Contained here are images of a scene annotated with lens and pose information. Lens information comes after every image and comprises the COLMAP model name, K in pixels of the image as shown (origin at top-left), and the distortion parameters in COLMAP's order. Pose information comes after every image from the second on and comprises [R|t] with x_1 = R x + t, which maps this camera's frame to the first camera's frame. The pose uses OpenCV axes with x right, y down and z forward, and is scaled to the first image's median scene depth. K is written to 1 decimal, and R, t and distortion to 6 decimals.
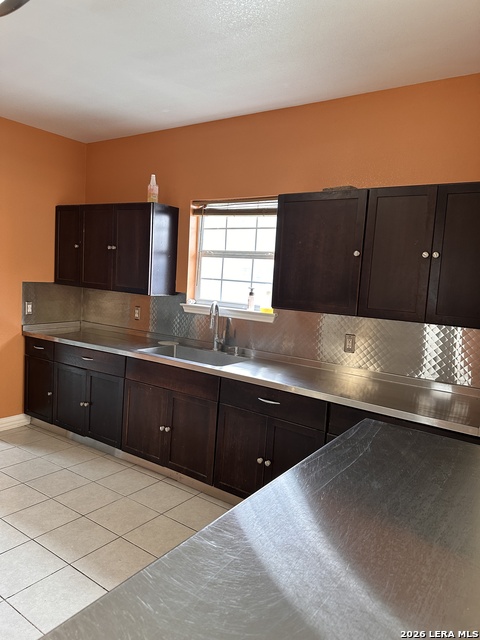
lens RADIAL K [[449.5, 0, 237.4], [0, 449.5, 317.0], [0, 0, 1]] dist [0.114470, -0.168022]
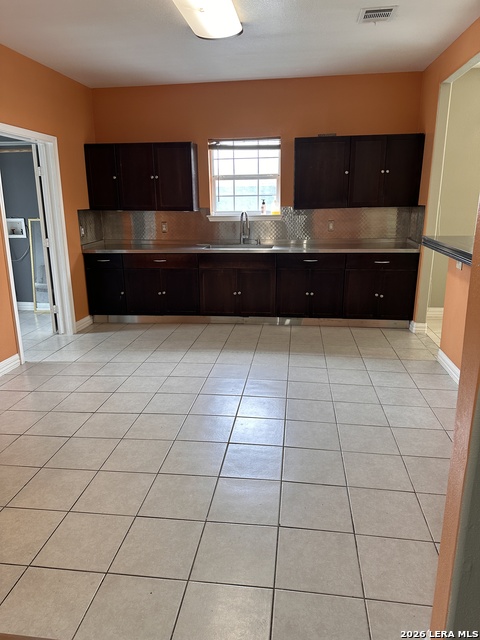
lens RADIAL K [[449.5, 0, 237.4], [0, 449.5, 317.0], [0, 0, 1]] dist [0.114470, -0.168022]
pose [[0.893117, -0.184760, 0.410129, -0.708810], [0.110169, 0.973830, 0.198793, 0.009196], [-0.436125, -0.132362, 0.890099, -0.370545]]
